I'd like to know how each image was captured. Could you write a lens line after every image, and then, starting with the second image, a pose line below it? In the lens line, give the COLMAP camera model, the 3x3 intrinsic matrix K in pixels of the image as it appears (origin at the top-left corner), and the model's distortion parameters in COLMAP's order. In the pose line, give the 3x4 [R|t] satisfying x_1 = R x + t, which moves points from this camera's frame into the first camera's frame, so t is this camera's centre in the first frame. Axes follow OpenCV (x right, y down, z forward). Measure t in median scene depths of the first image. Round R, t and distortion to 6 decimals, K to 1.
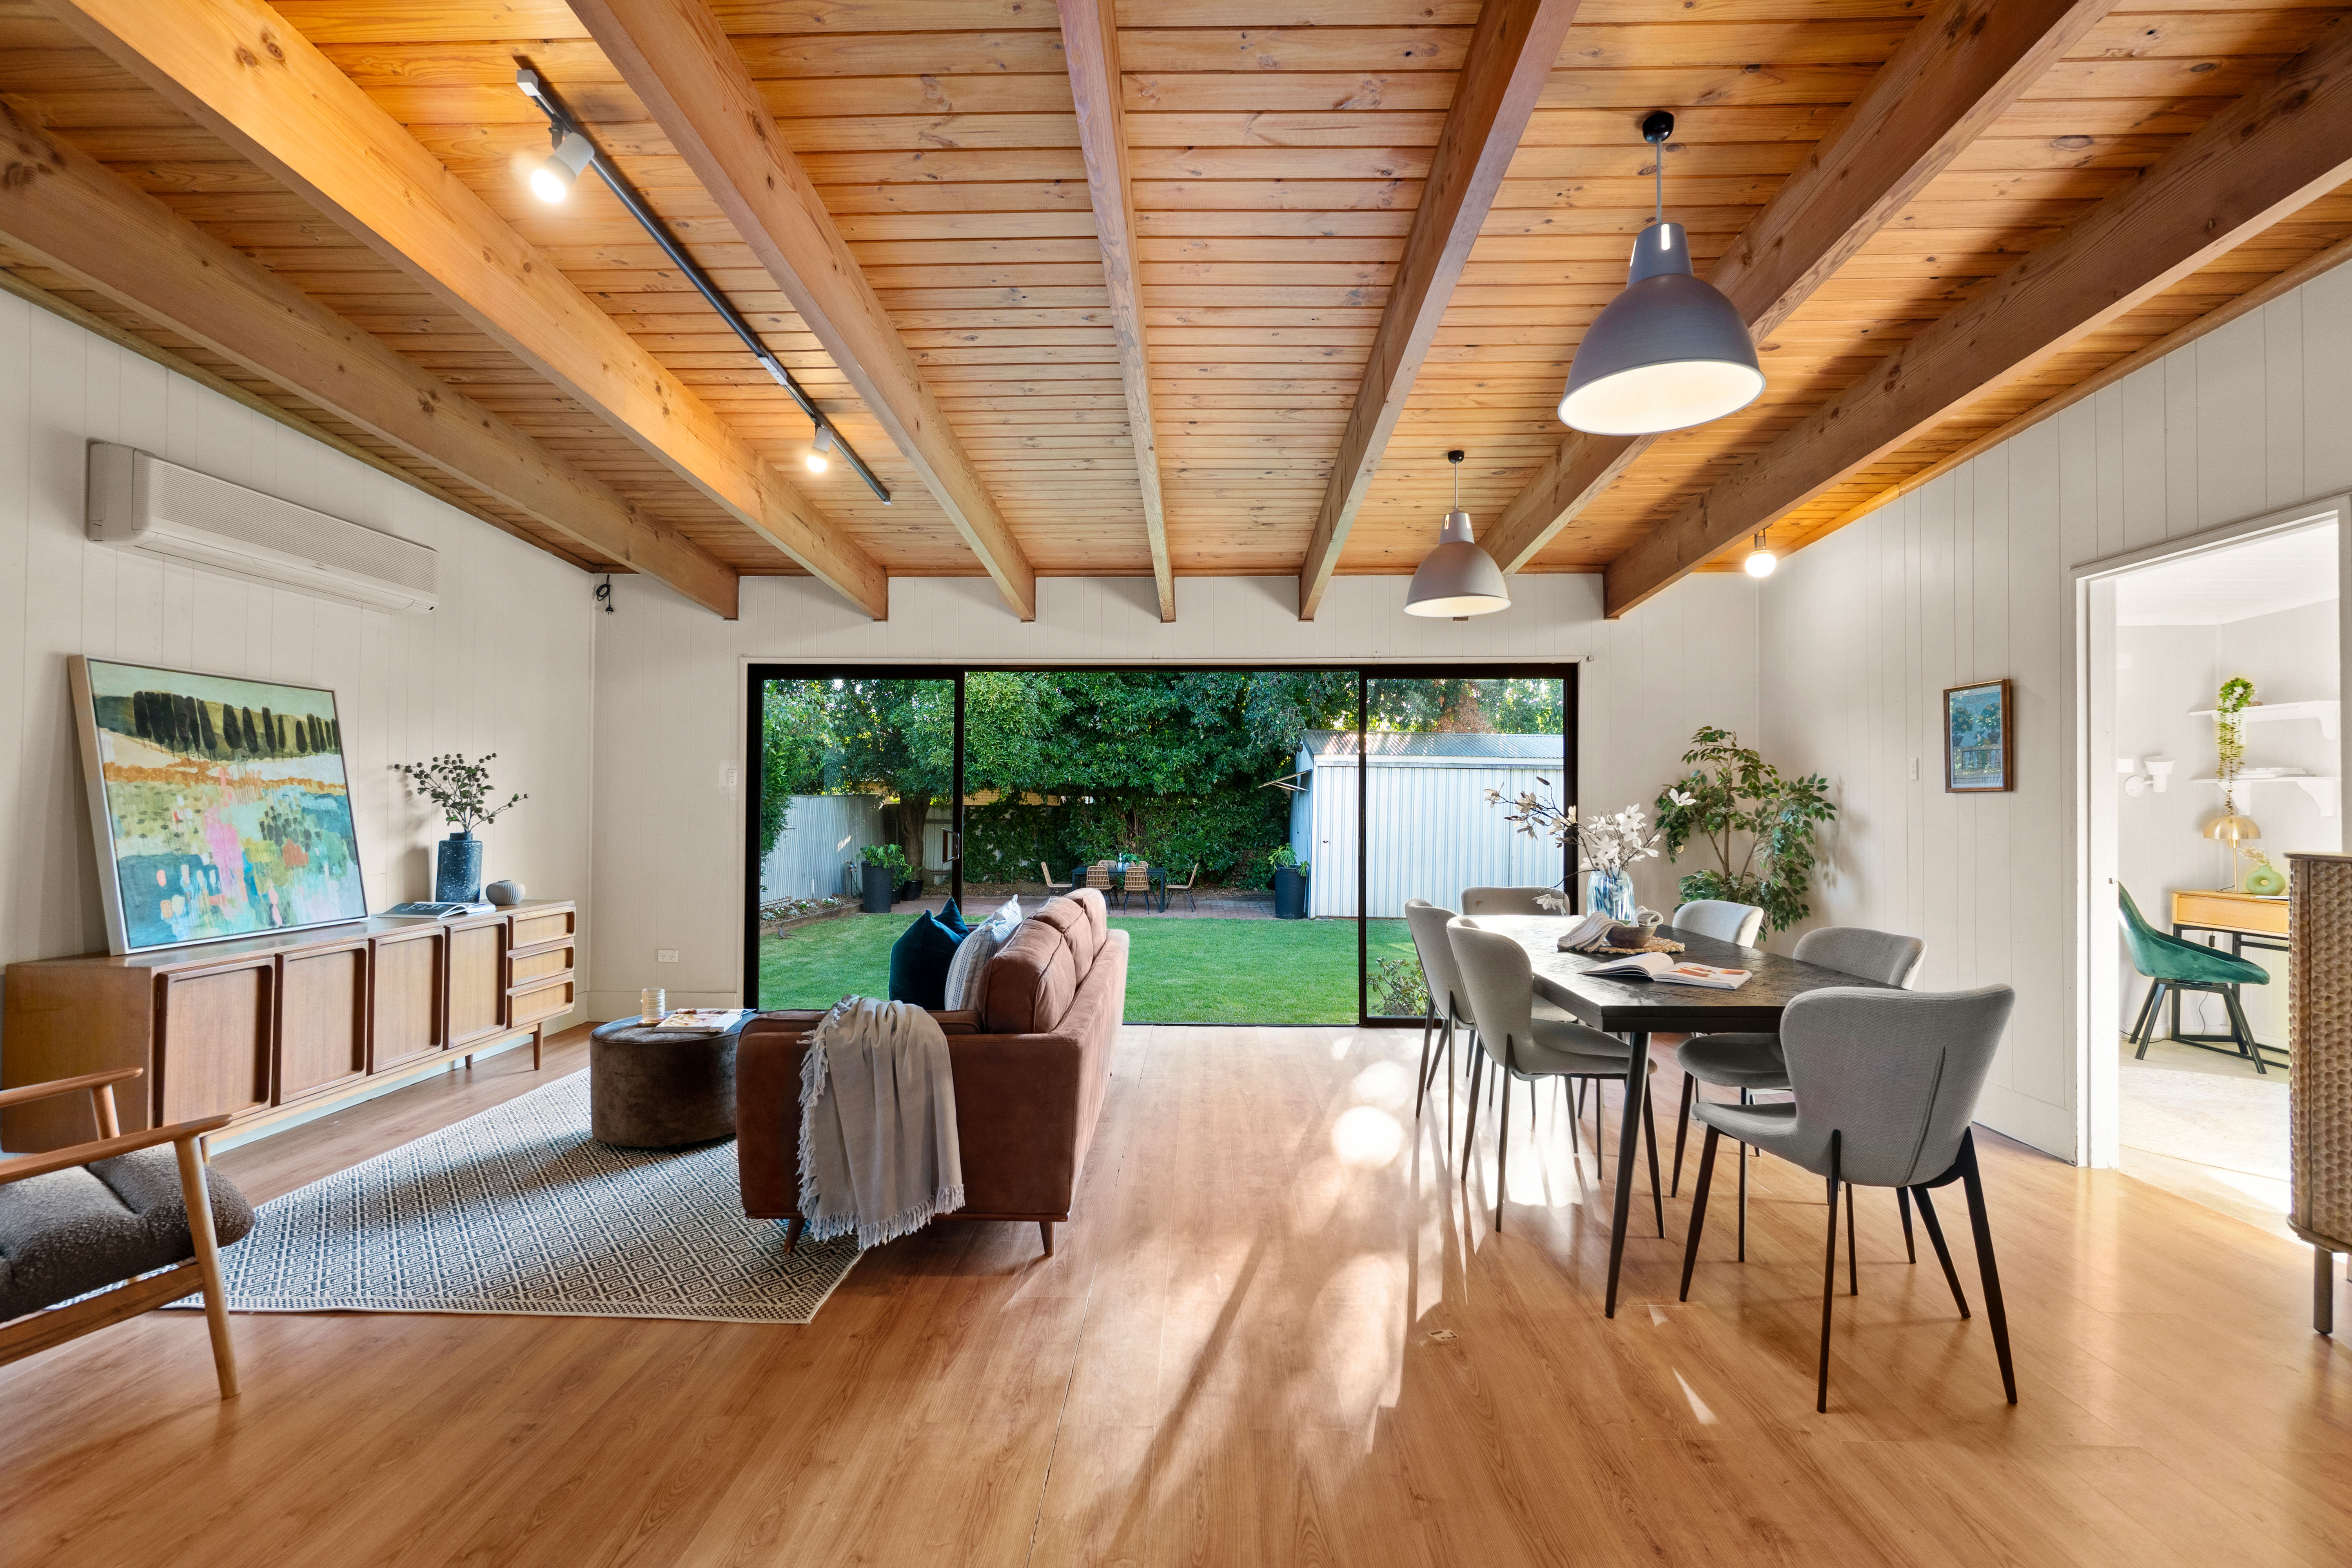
lens RADIAL K [[1035.2, 0, 1204.8], [0, 1035.2, 808.8], [0, 0, 1]] dist [0.000463, 0.000334]
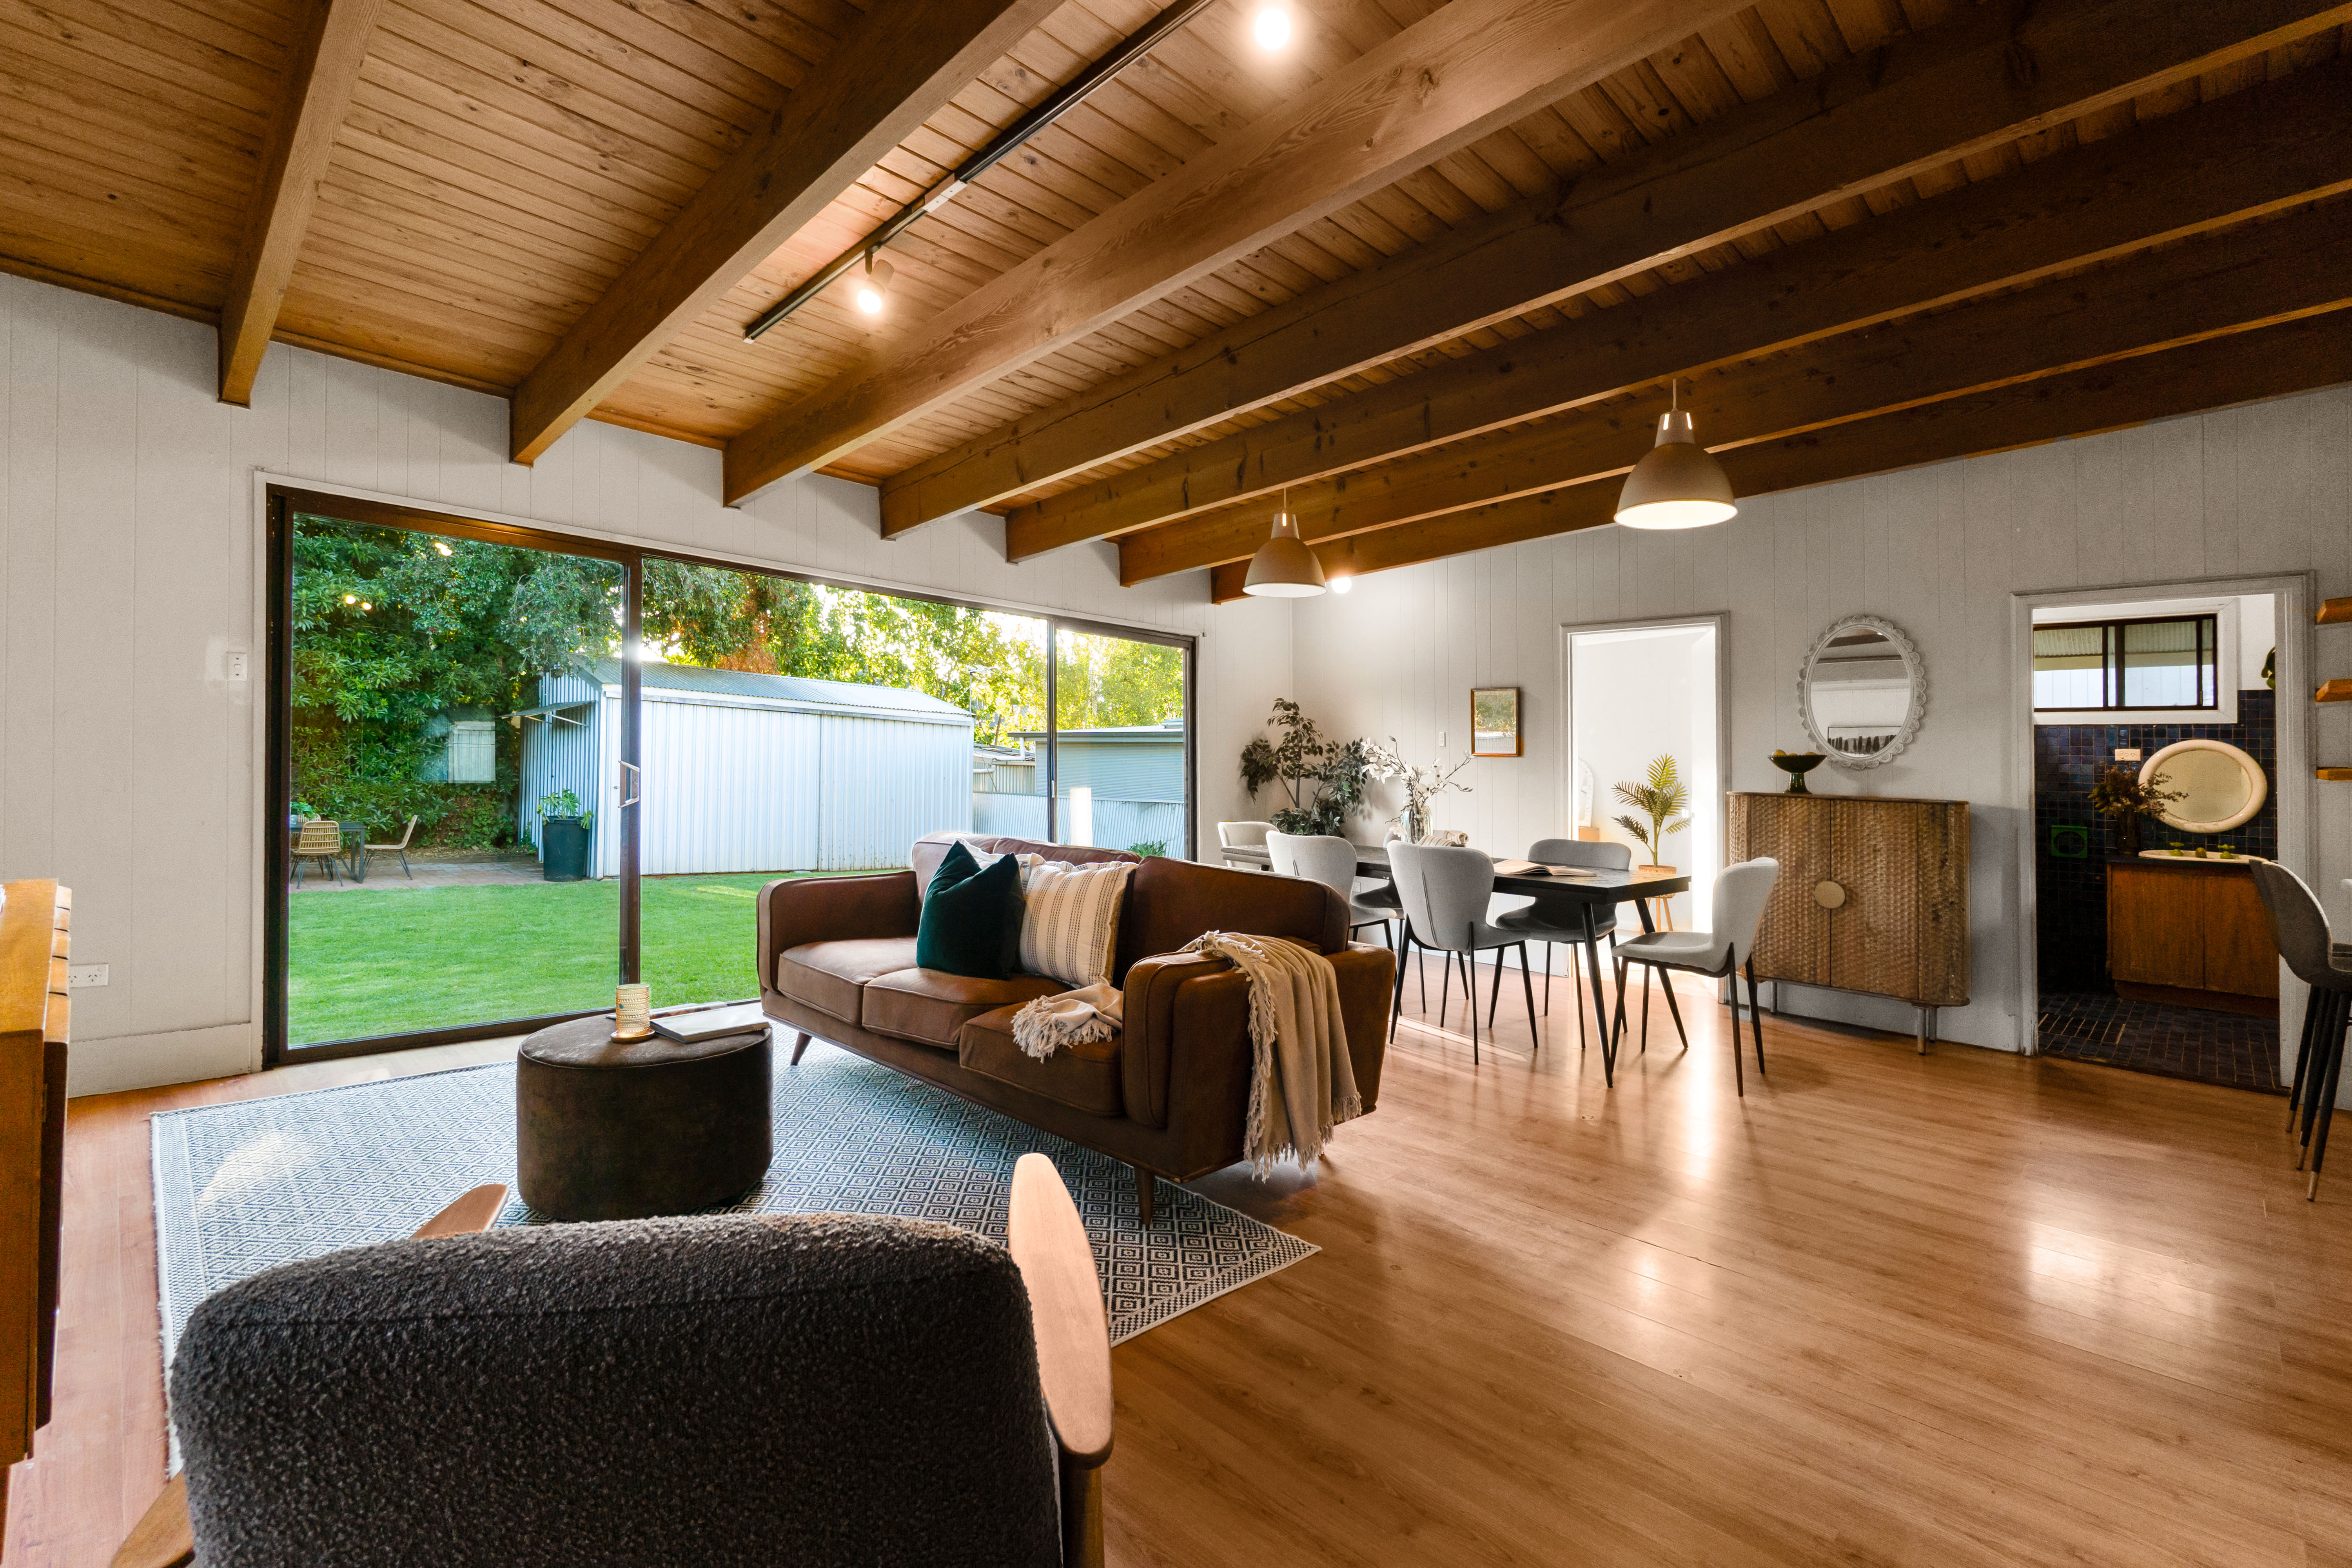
lens RADIAL K [[1035.2, 0, 1226.8], [0, 1035.2, 784.8], [0, 0, 1]] dist [0.000463, 0.000334]
pose [[0.673318, 0.009160, 0.739296, -0.500147], [-0.027895, 0.999526, 0.013021, 0.013312], [-0.738826, -0.029390, 0.673255, 0.167833]]
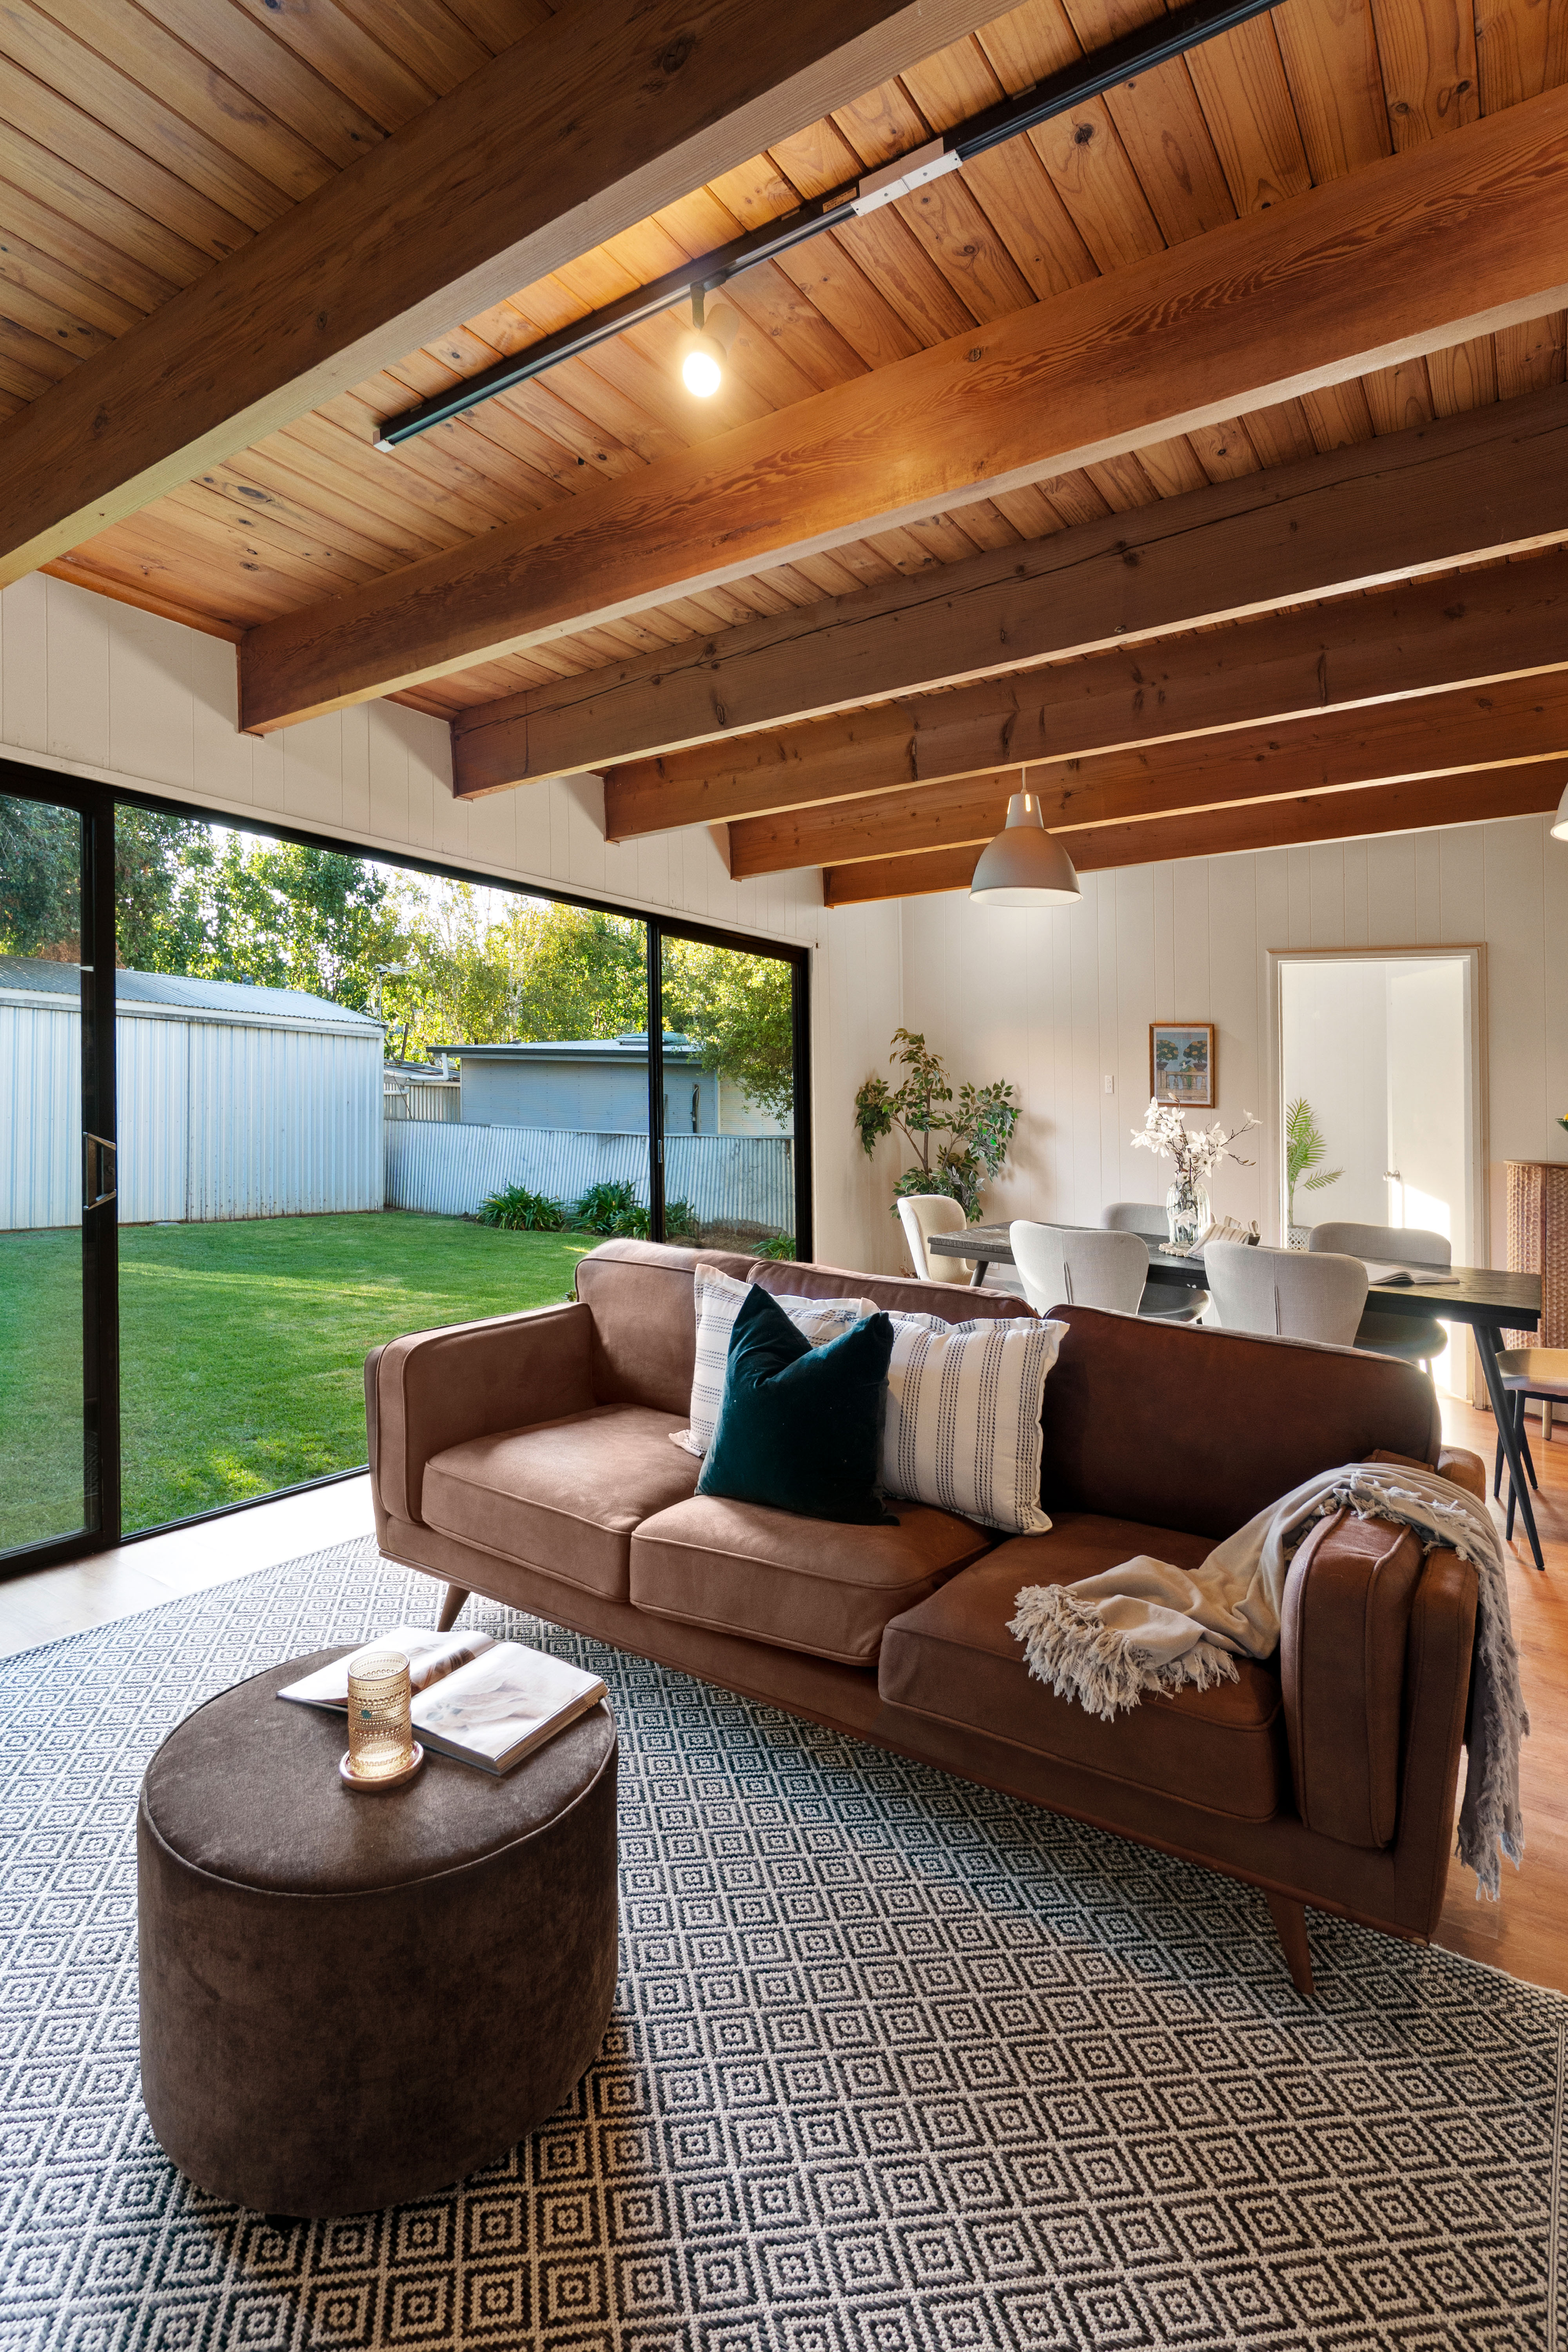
lens RADIAL K [[1128.8, 0, 841.3], [0, 1128.8, 1121.9], [0, 0, 1]] dist [-0.003096, 0.000881]
pose [[0.520002, -0.002503, 0.854161, -0.495578], [-0.037464, 0.998967, 0.025735, -0.012518], [-0.853343, -0.045383, 0.519371, 0.446173]]
